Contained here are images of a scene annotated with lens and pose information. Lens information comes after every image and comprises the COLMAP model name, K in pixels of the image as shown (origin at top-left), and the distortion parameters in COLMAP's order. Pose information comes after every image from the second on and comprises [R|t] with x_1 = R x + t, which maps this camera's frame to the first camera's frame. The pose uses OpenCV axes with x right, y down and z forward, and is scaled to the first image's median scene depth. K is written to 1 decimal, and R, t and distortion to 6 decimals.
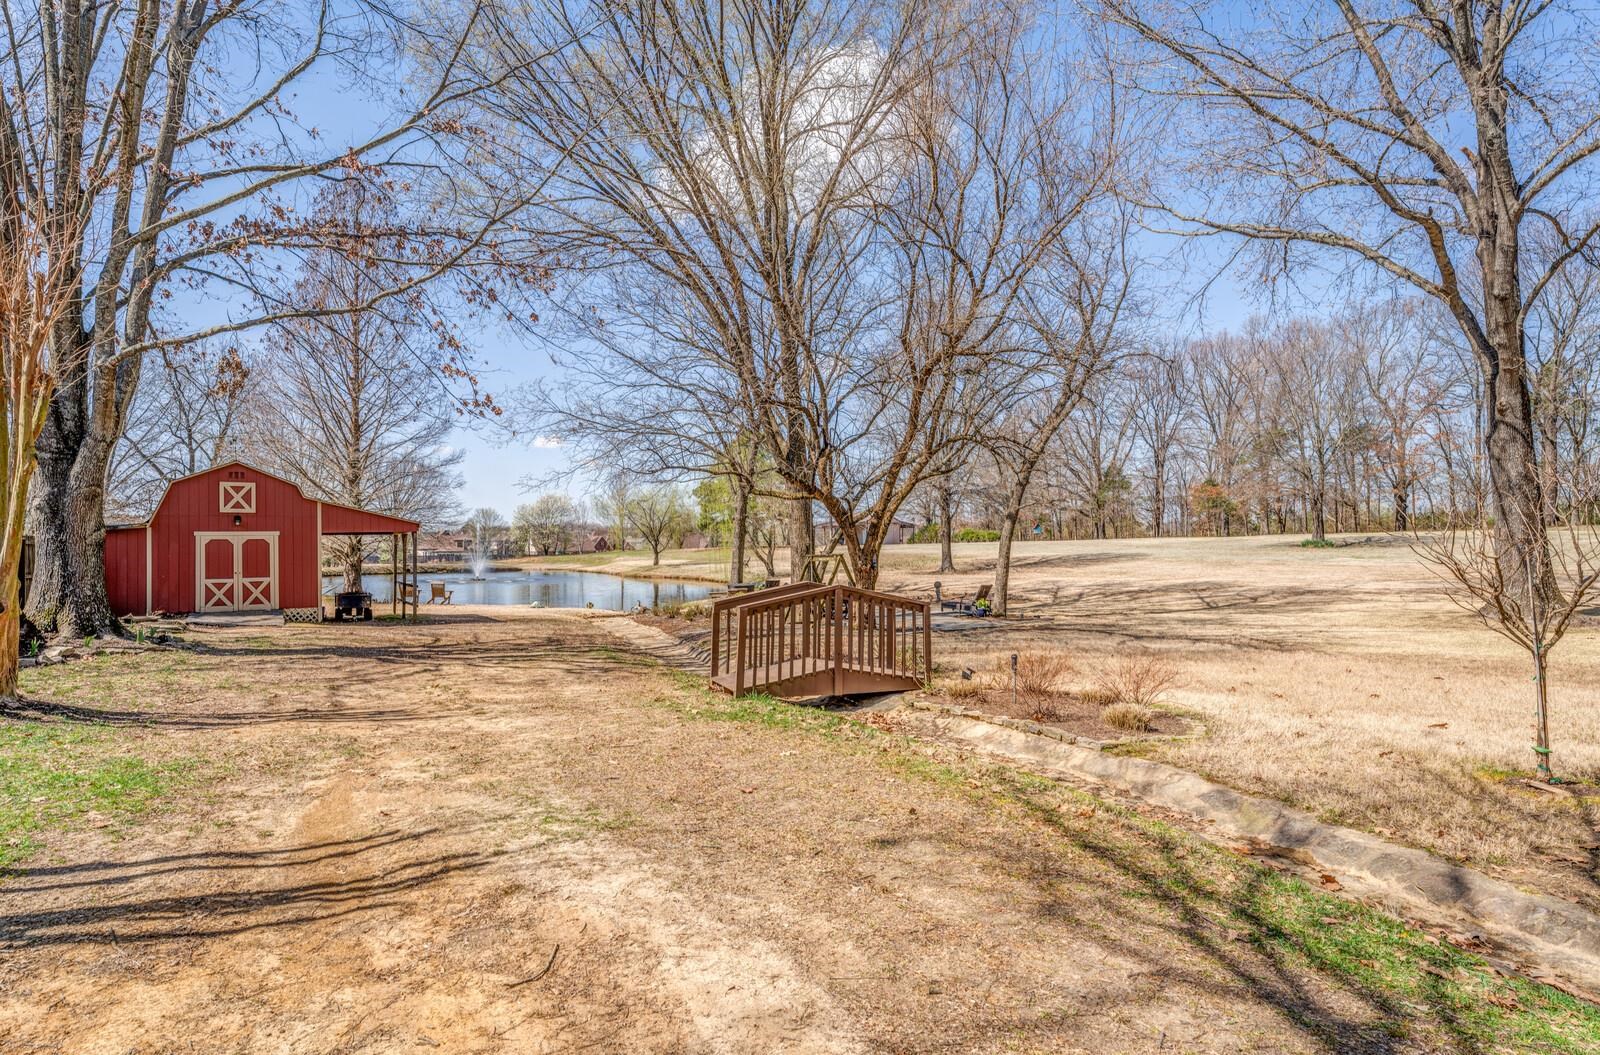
lens RADIAL K [[875.4, 0, 800.1], [0, 875.4, 531.8], [0, 0, 1]] dist [-0.002313, -0.000128]
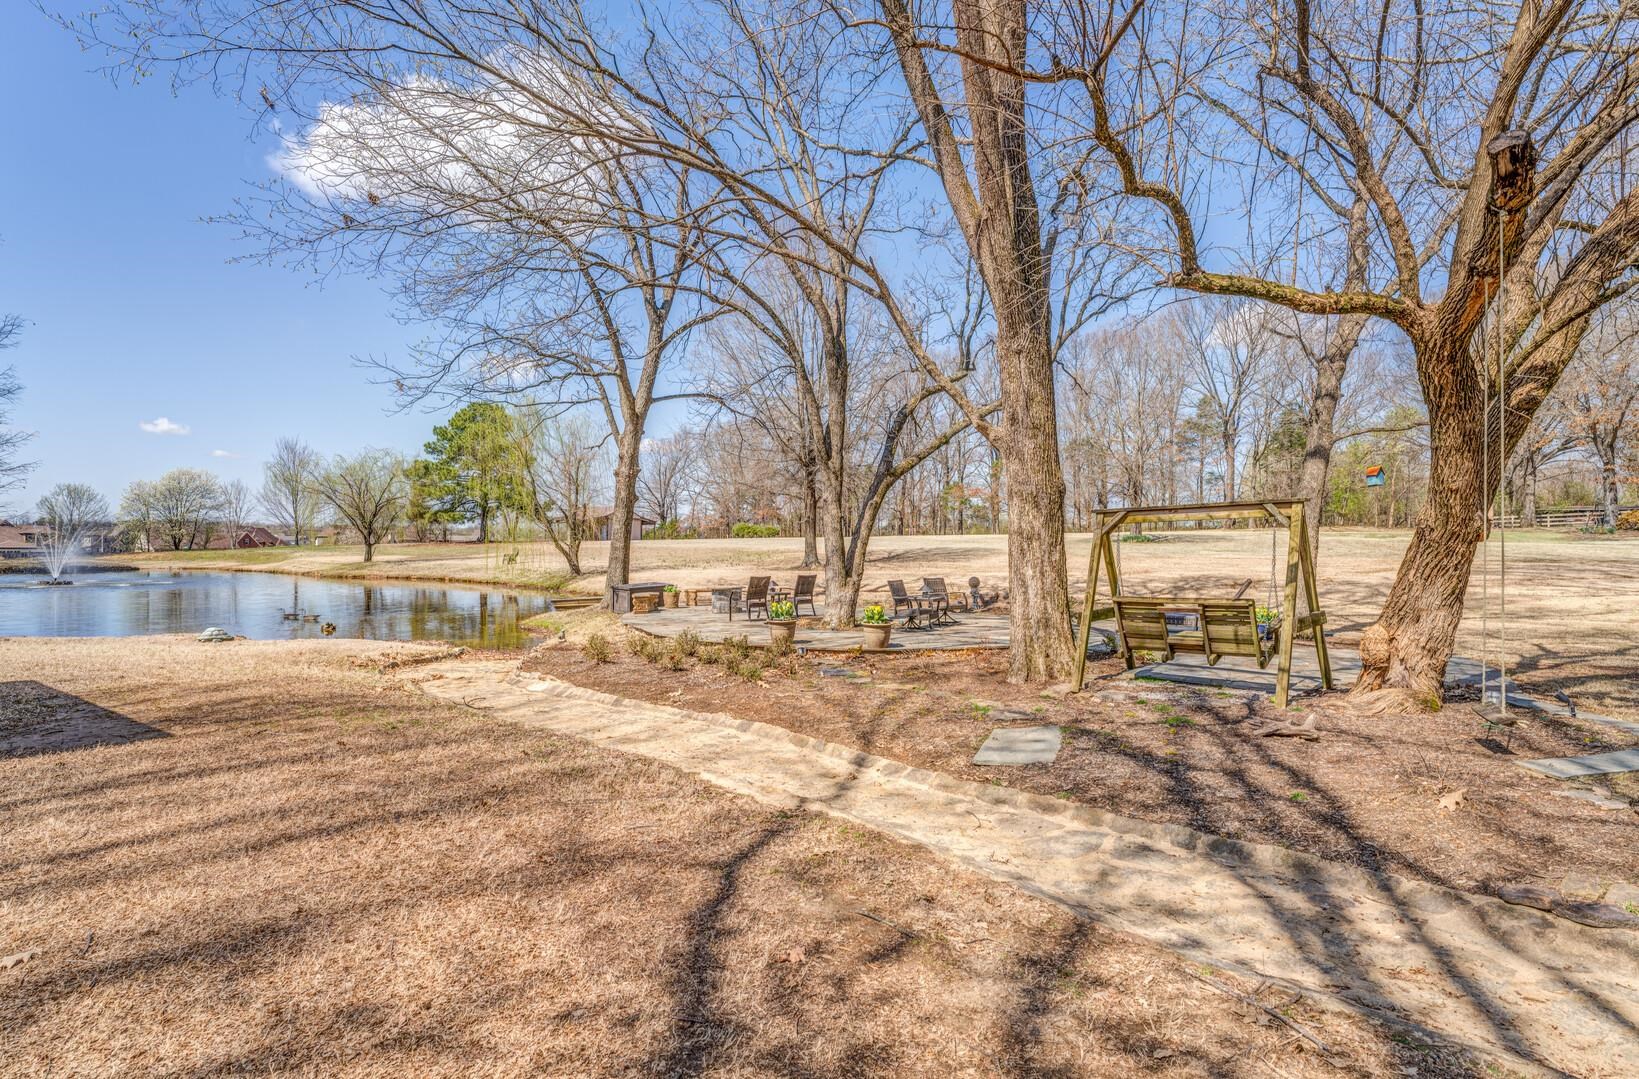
lens RADIAL K [[797.0, 0, 820.3], [0, 797.0, 546.3], [0, 0, 1]] dist [0.000811, 0.000186]
pose [[0.917515, 0.008545, 0.397610, -0.066250], [-0.014069, 0.999841, 0.010979, 0.009875], [-0.397453, -0.015668, 0.917489, 0.177699]]
